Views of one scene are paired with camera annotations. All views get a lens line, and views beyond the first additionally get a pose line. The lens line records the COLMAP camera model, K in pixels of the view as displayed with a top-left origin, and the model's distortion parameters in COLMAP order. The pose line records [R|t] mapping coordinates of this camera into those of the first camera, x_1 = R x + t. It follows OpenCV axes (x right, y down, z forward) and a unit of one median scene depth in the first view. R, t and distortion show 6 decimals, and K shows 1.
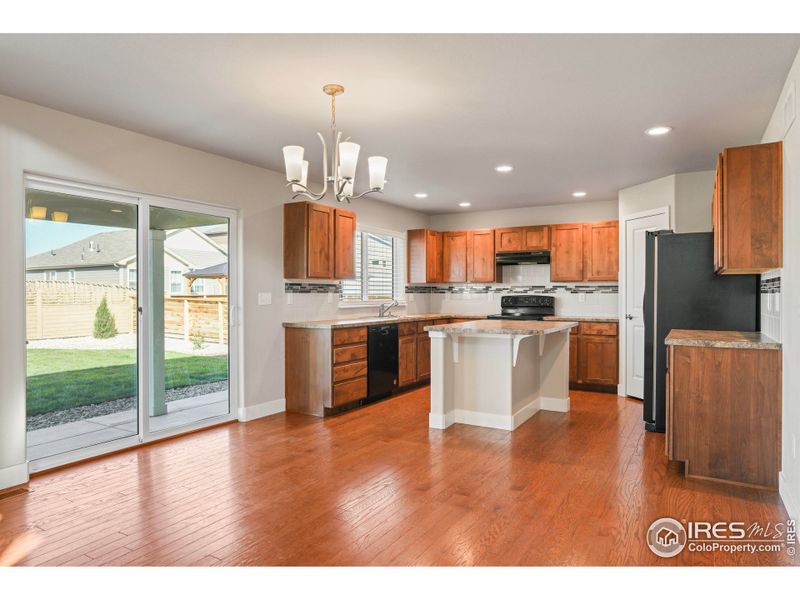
lens RADIAL K [[510.5, 0, 406.3], [0, 510.5, 298.9], [0, 0, 1]] dist [-0.006467, 0.000065]
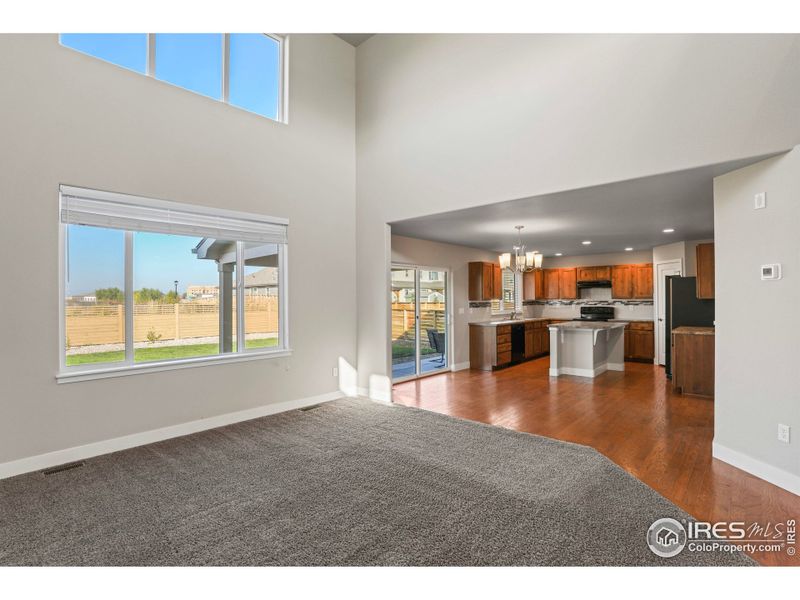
lens RADIAL K [[398.1, 0, 403.0], [0, 398.1, 298.6], [0, 0, 1]] dist [-0.063552, 0.027127]
pose [[0.979711, -0.009728, -0.200179, -0.156207], [0.007280, 0.999889, -0.012962, -0.024779], [0.200283, 0.011242, 0.979674, -0.476167]]
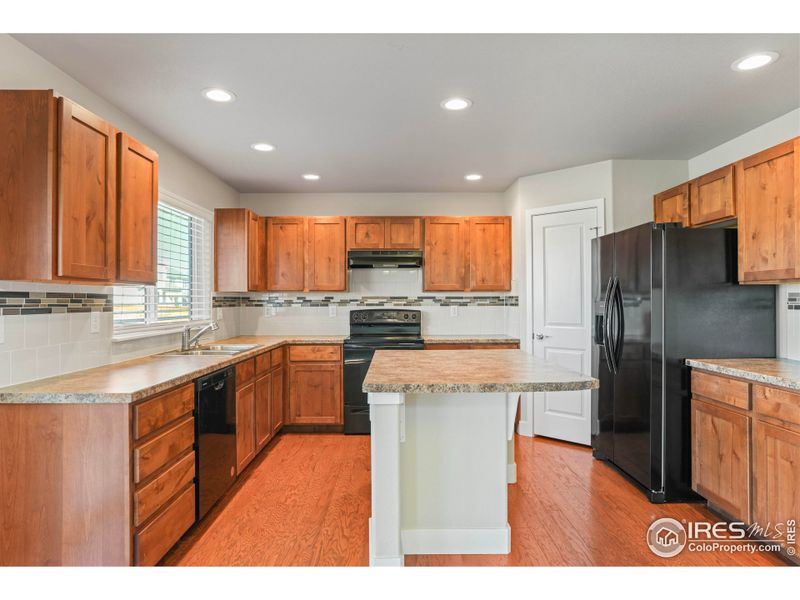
lens RADIAL K [[484.0, 0, 400.0], [0, 484.0, 300.0], [0, 0, 1]] dist [-0.019989, 0.001157]
pose [[0.861834, -0.002289, 0.507185, -0.126293], [0.008778, 0.999907, -0.010403, -0.015100], [-0.507114, 0.013418, 0.861774, 0.445567]]
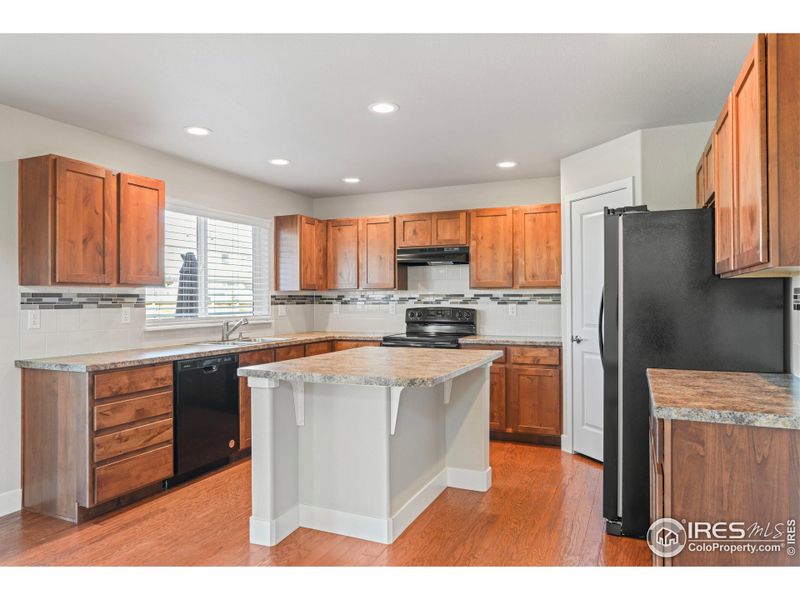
lens RADIAL K [[543.1, 0, 400.0], [0, 543.1, 300.0], [0, 0, 1]] dist [-0.000011, 0.000141]
pose [[0.994072, -0.004715, 0.108618, 0.113581], [0.005685, 0.999947, -0.008625, -0.013002], [-0.108572, 0.009191, 0.994046, 0.278835]]
